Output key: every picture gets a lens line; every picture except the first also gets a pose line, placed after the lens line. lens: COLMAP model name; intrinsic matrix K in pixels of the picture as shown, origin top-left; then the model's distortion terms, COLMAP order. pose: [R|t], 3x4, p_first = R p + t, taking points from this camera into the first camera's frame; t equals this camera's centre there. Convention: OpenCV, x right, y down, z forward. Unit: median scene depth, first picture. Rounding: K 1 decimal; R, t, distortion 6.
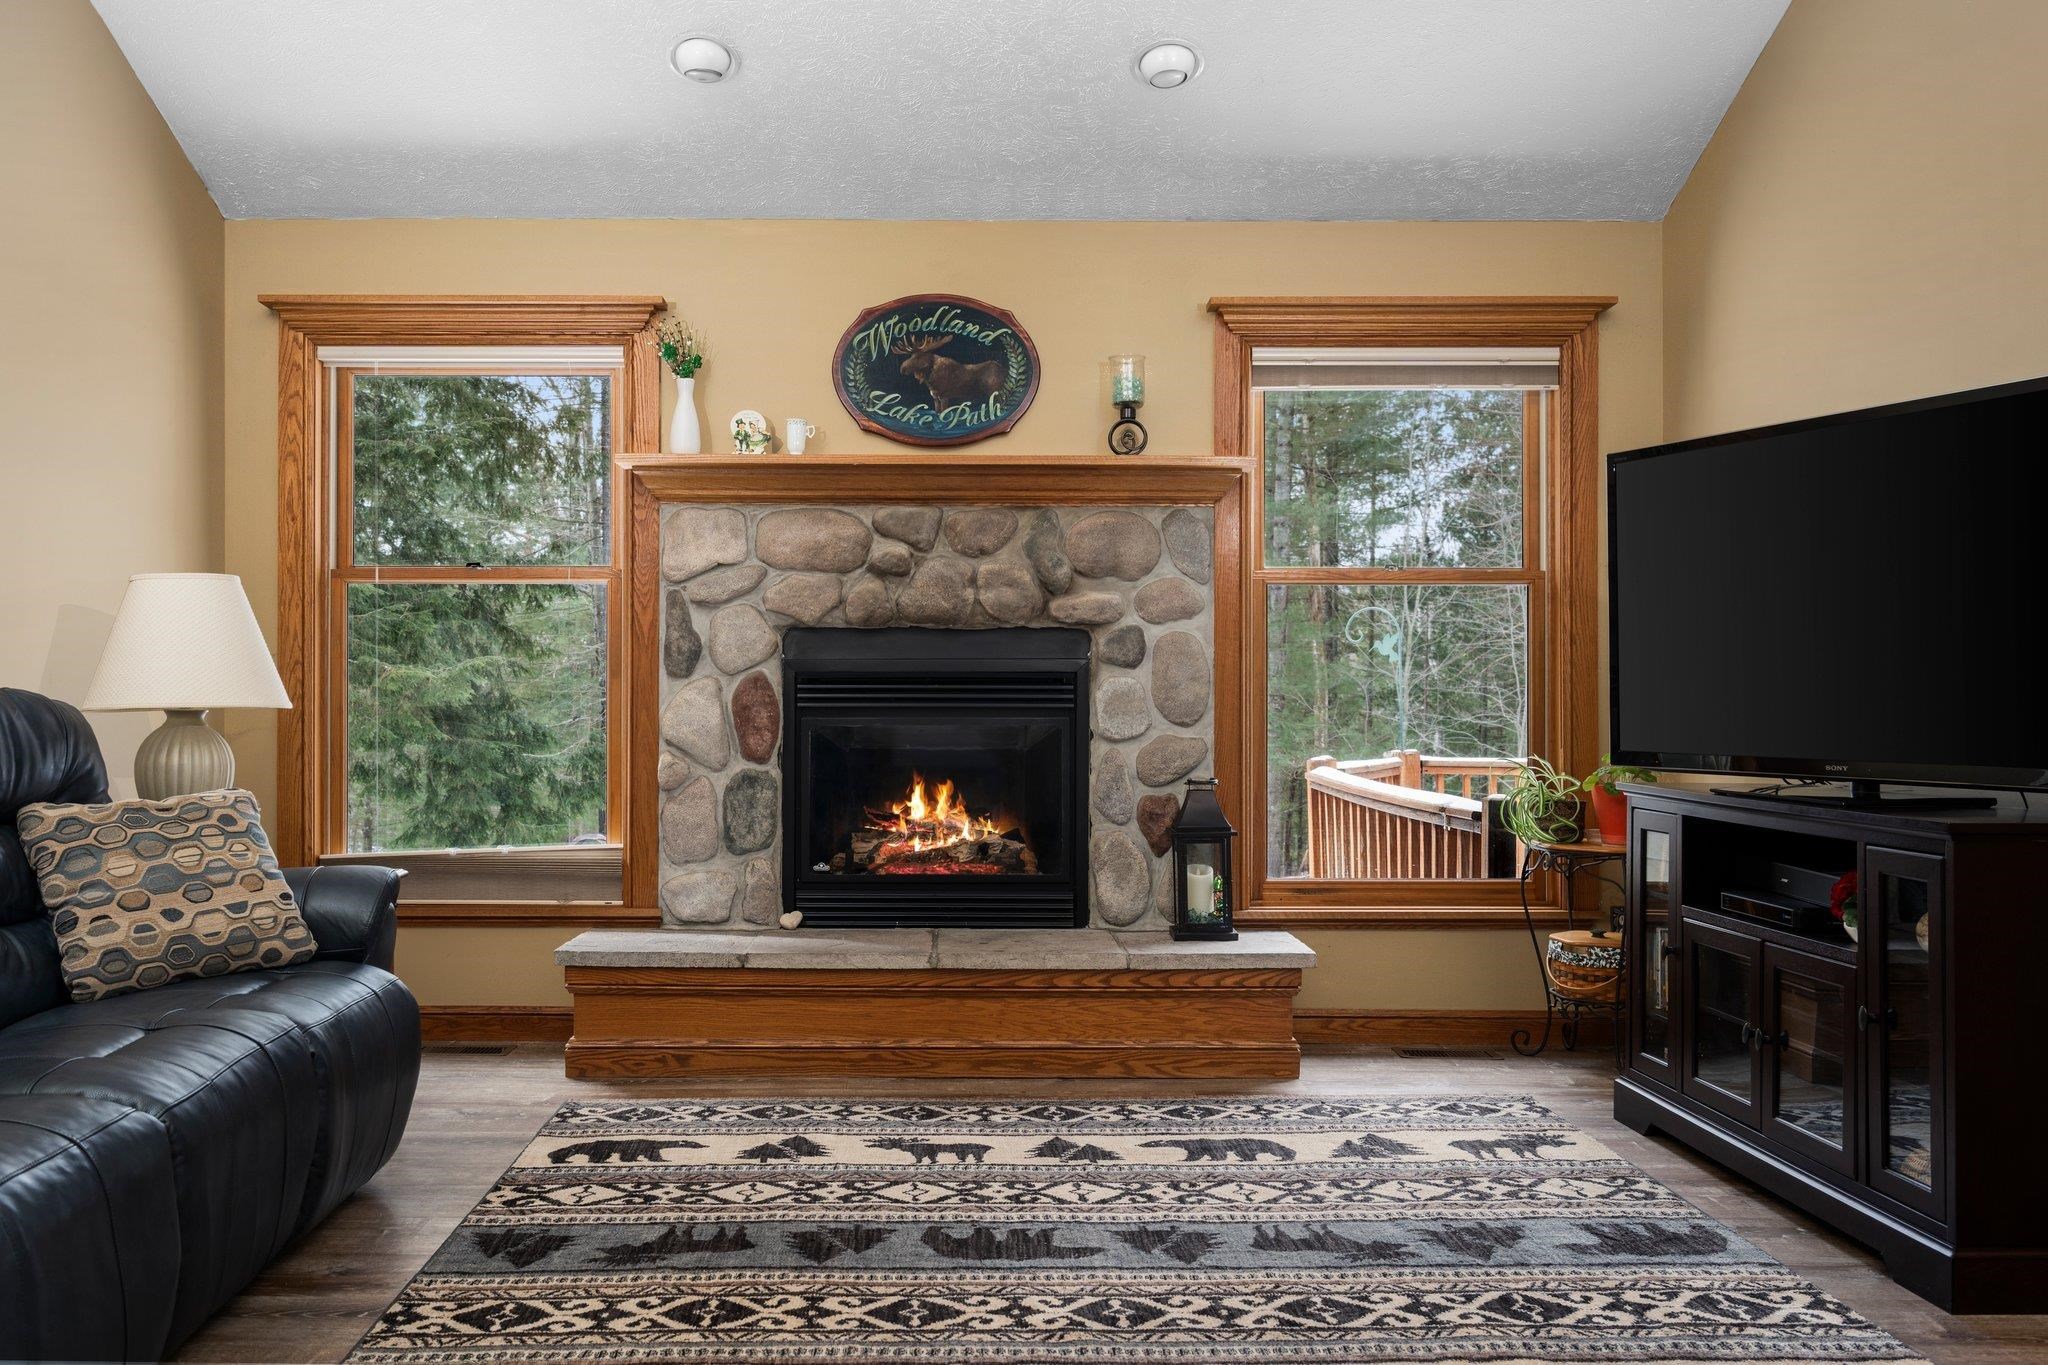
lens RADIAL K [[1709.3, 0, 1021.9], [0, 1709.3, 713.5], [0, 0, 1]] dist [0.005573, -0.002469]
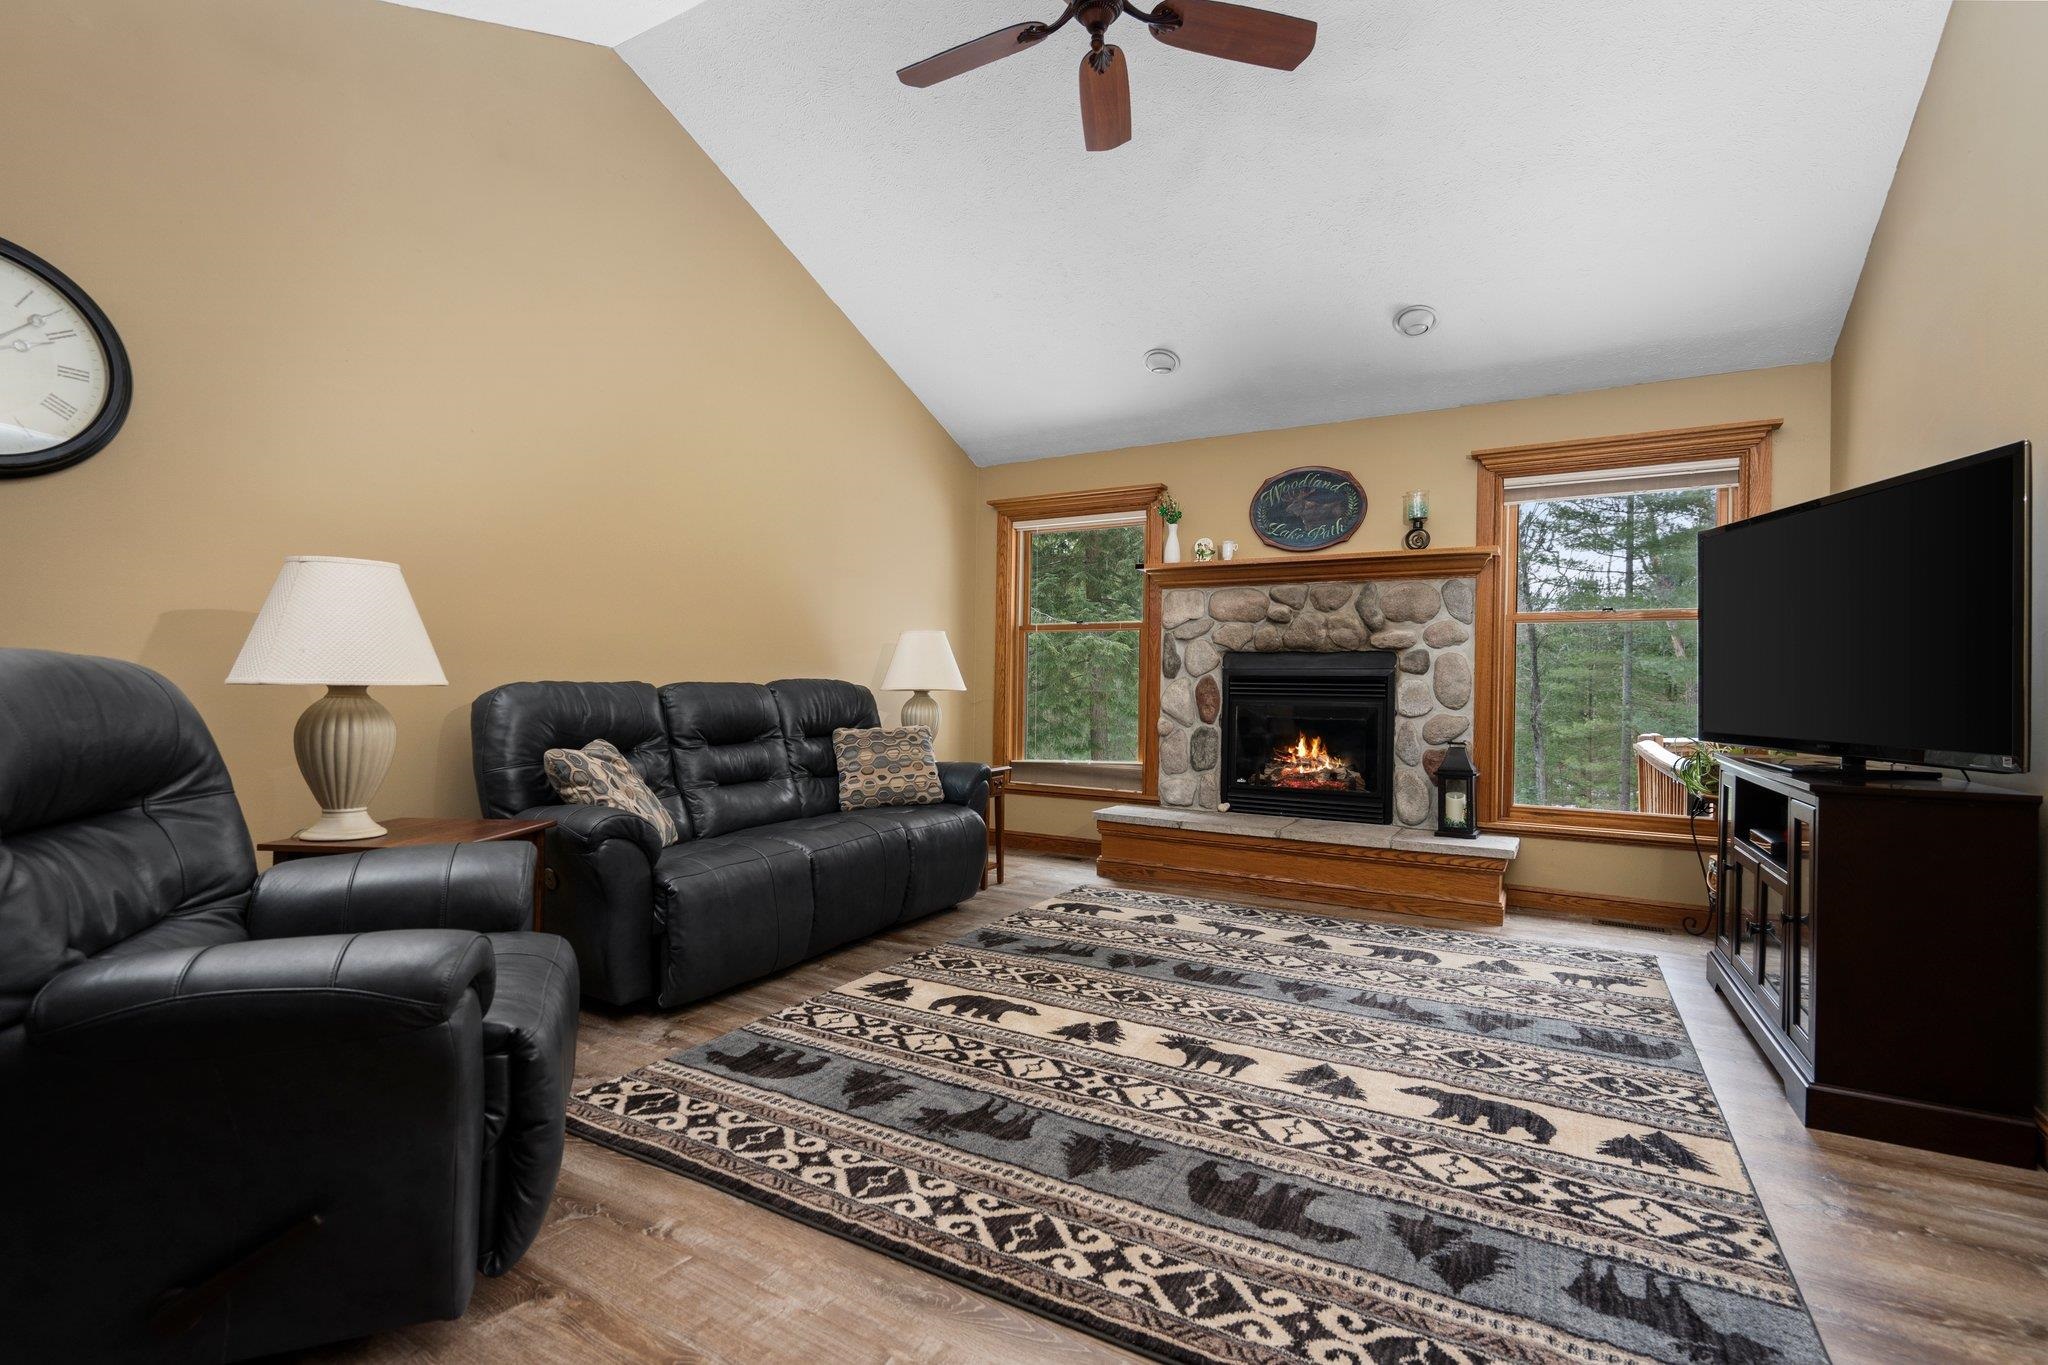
lens RADIAL K [[939.0, 0, 1020.3], [0, 939.0, 699.9], [0, 0, 1]] dist [0.000480, 0.000633]
pose [[0.862712, 0.018578, -0.505354, 0.201199], [-0.017865, 0.999821, 0.006258, 0.000063], [0.505380, 0.003629, 0.862889, -0.006843]]
